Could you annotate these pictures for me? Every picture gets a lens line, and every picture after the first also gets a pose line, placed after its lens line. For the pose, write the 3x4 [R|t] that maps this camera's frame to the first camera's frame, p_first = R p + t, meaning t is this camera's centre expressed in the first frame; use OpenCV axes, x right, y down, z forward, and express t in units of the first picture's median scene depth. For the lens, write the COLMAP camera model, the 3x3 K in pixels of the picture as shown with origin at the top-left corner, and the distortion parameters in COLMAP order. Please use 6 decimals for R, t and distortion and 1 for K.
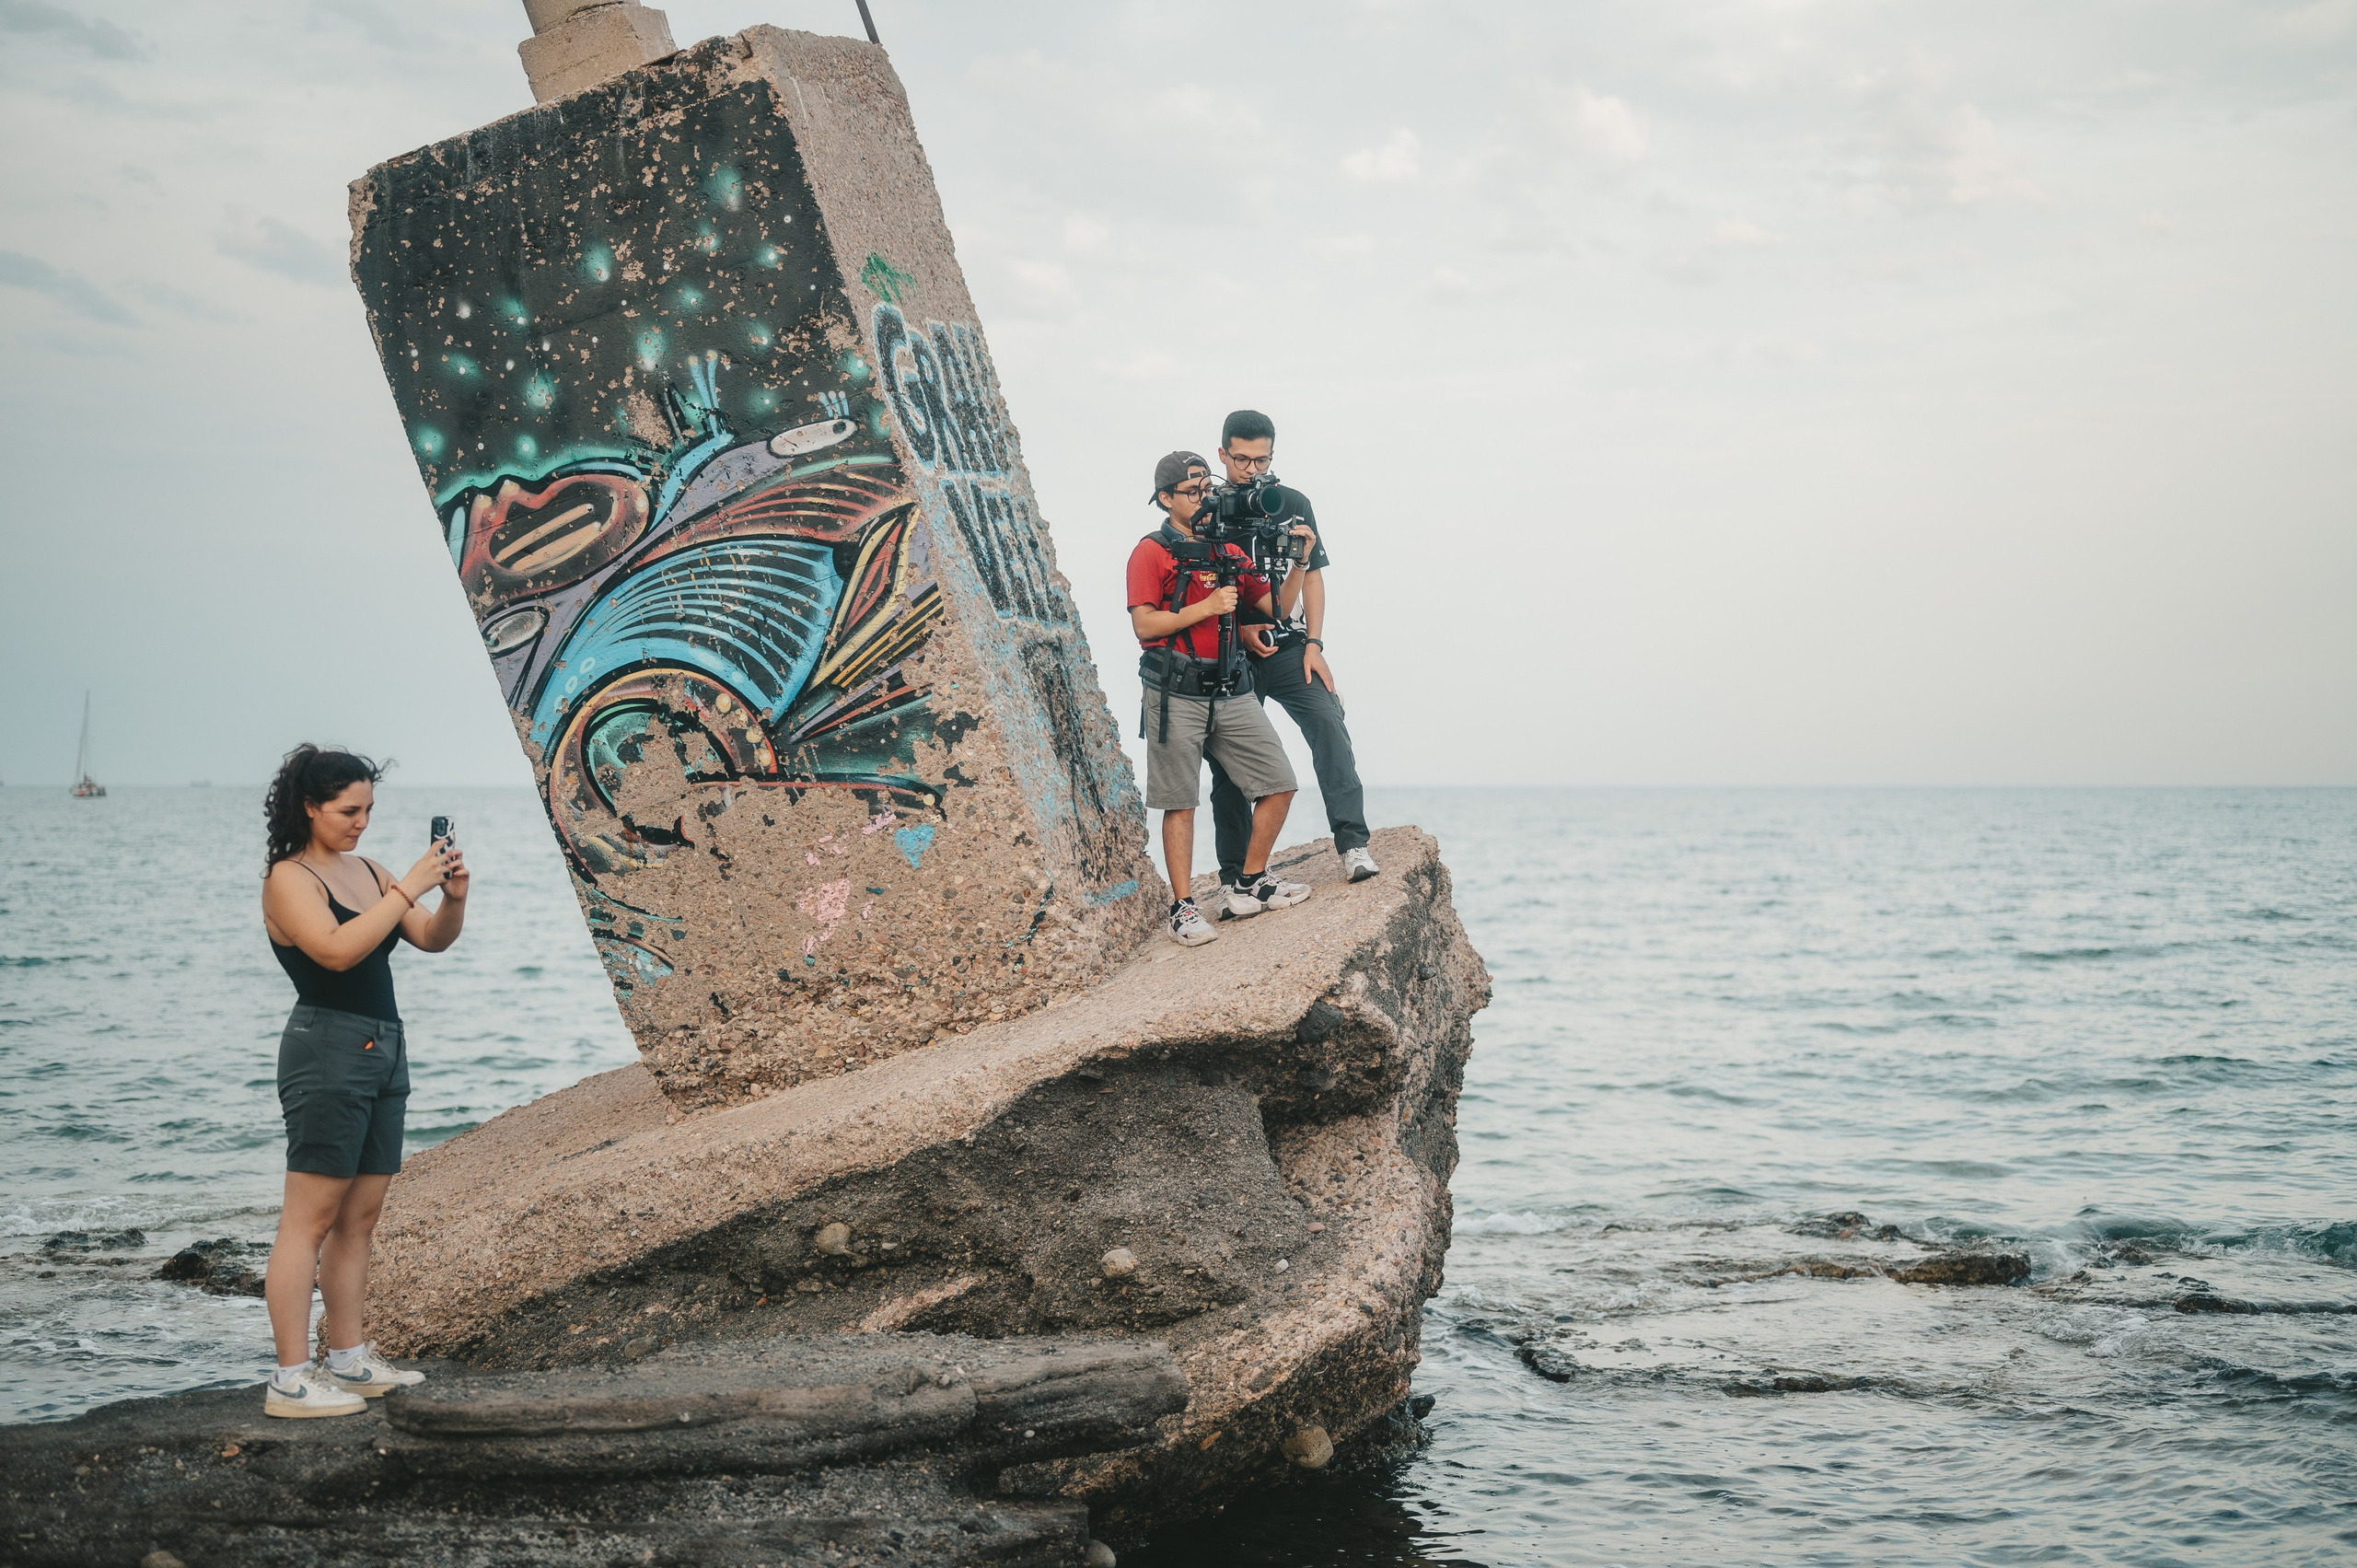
lens RADIAL K [[3388.9, 0, 1174.5], [0, 3388.9, 789.9], [0, 0, 1]] dist [-0.002447, 0.000000]
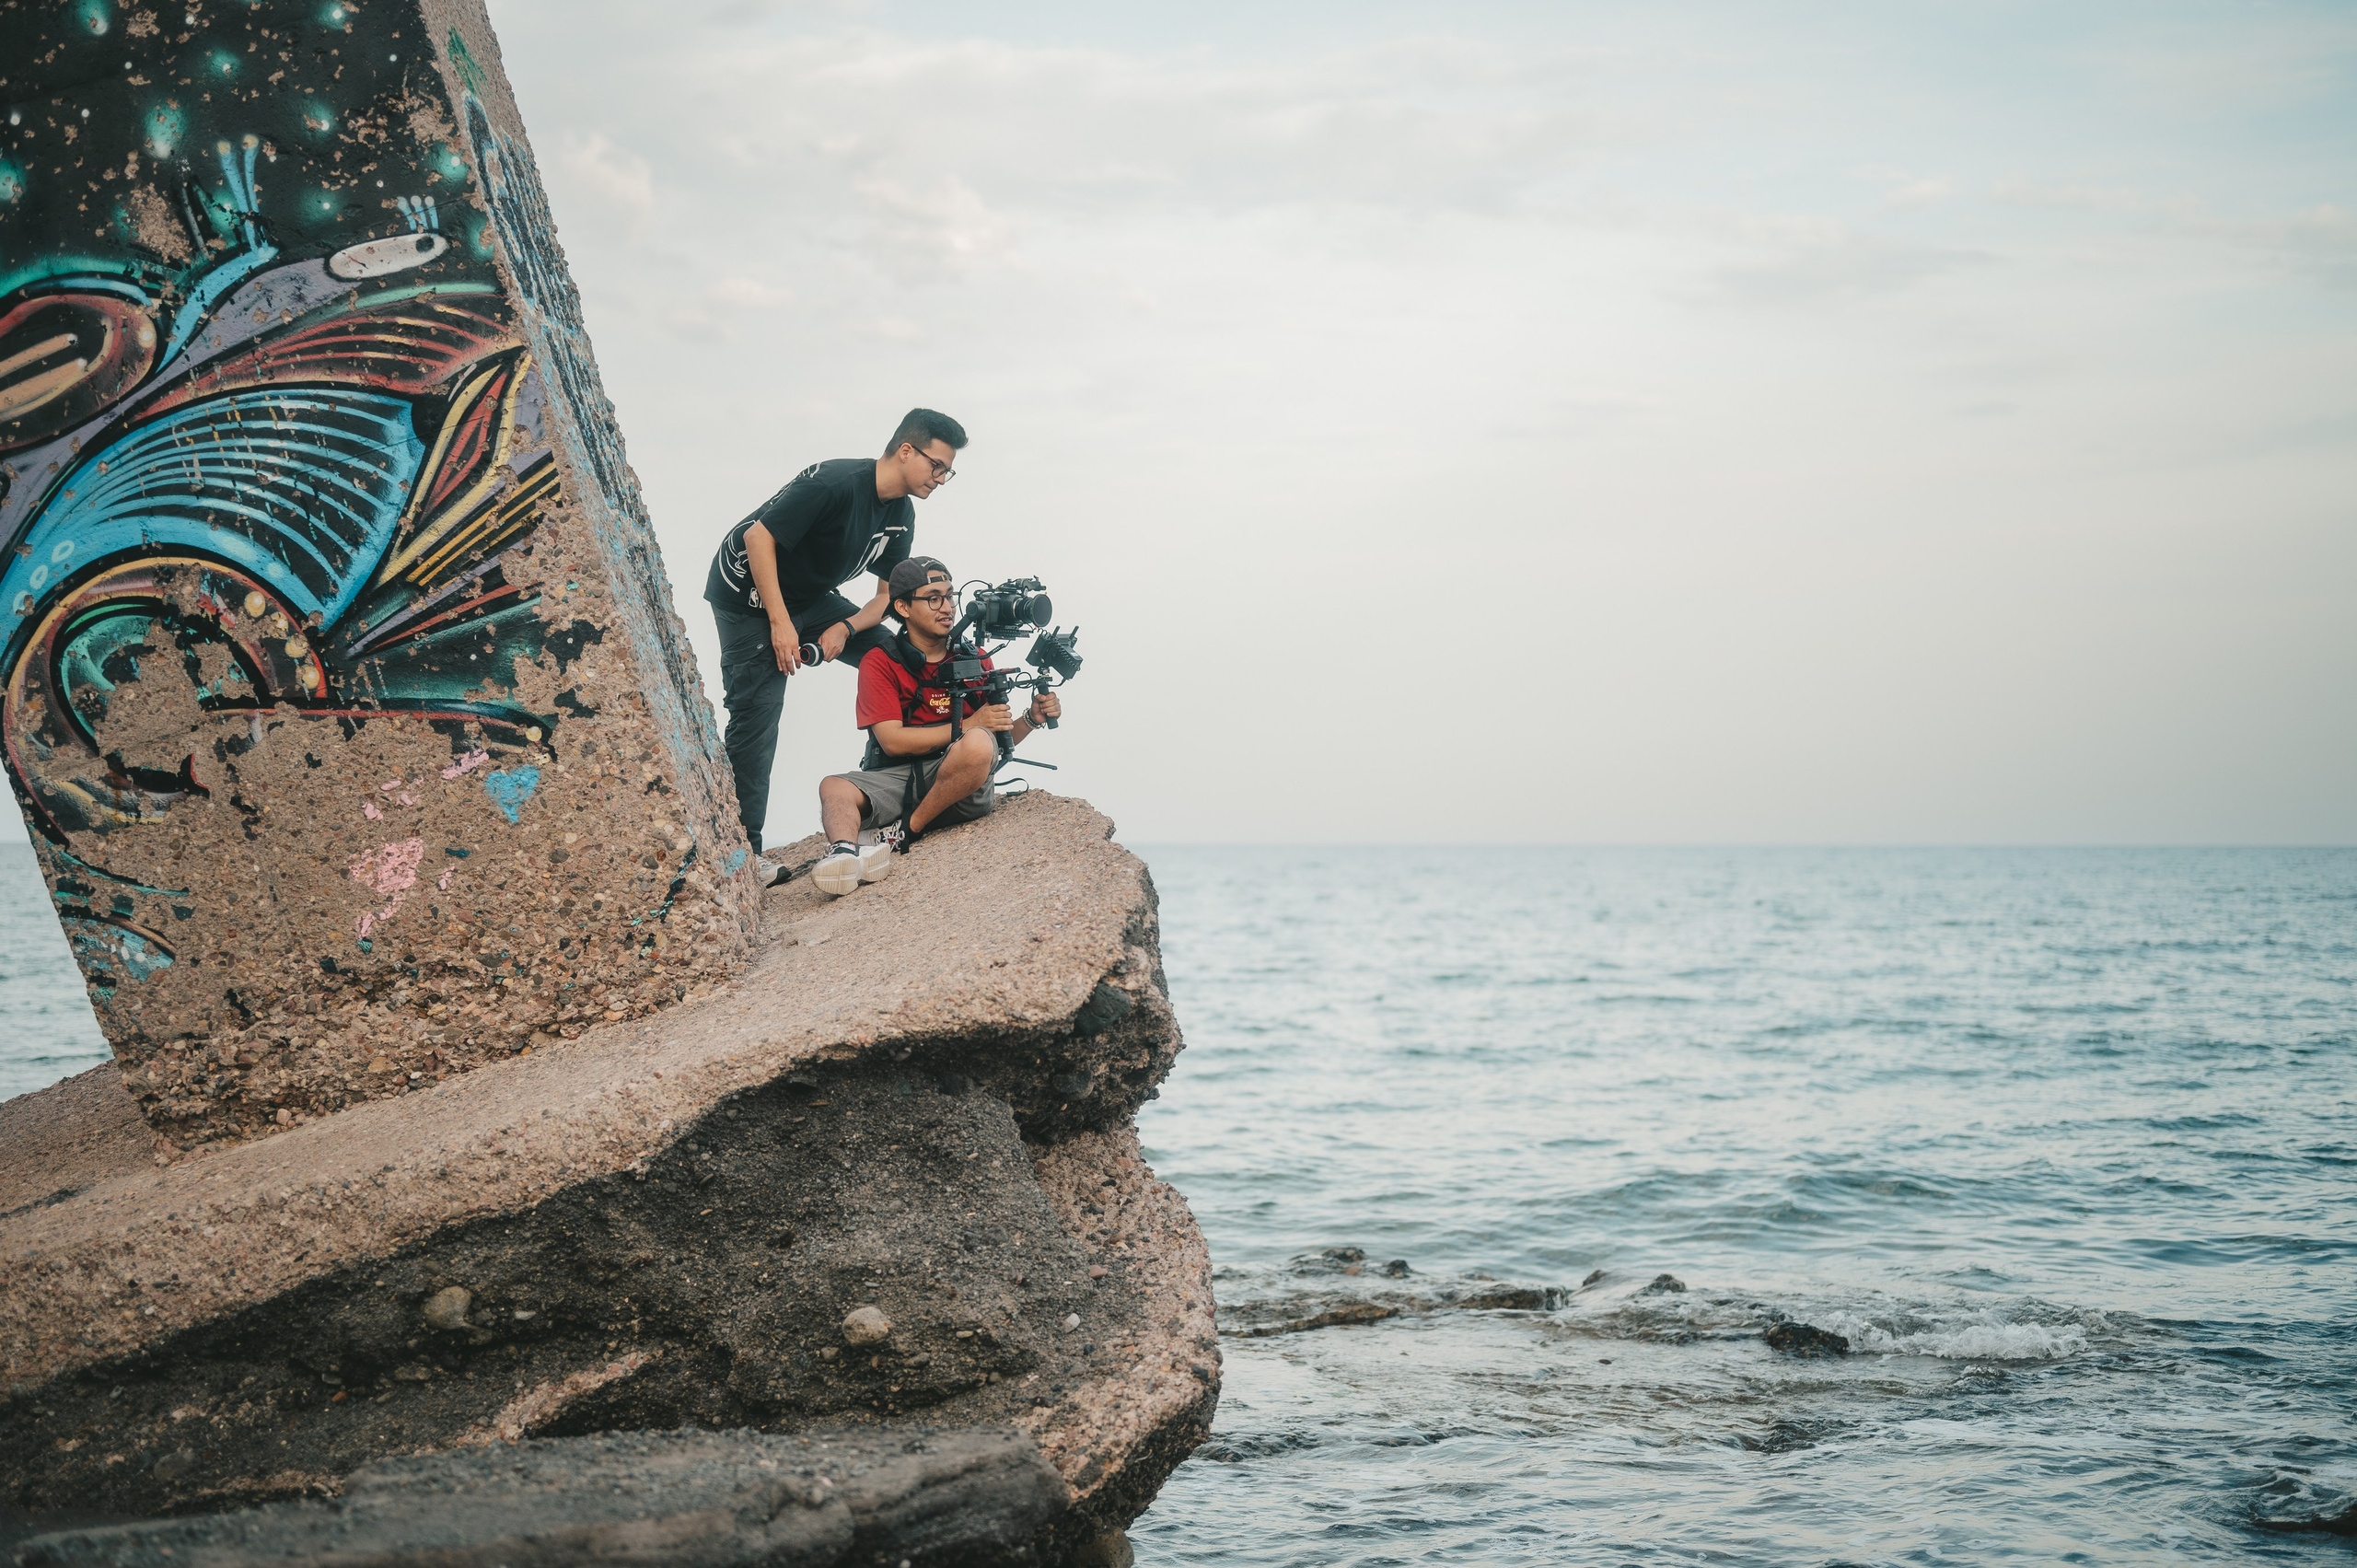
lens RADIAL K [[3388.9, 0, 1183.0], [0, 3388.9, 784.0], [0, 0, 1]] dist [-0.002447, 0.000000]
pose [[0.964215, 0.006305, 0.265048, -0.135135], [-0.001366, 0.999822, -0.018815, 0.028742], [-0.265119, 0.017779, 0.964052, 0.219446]]
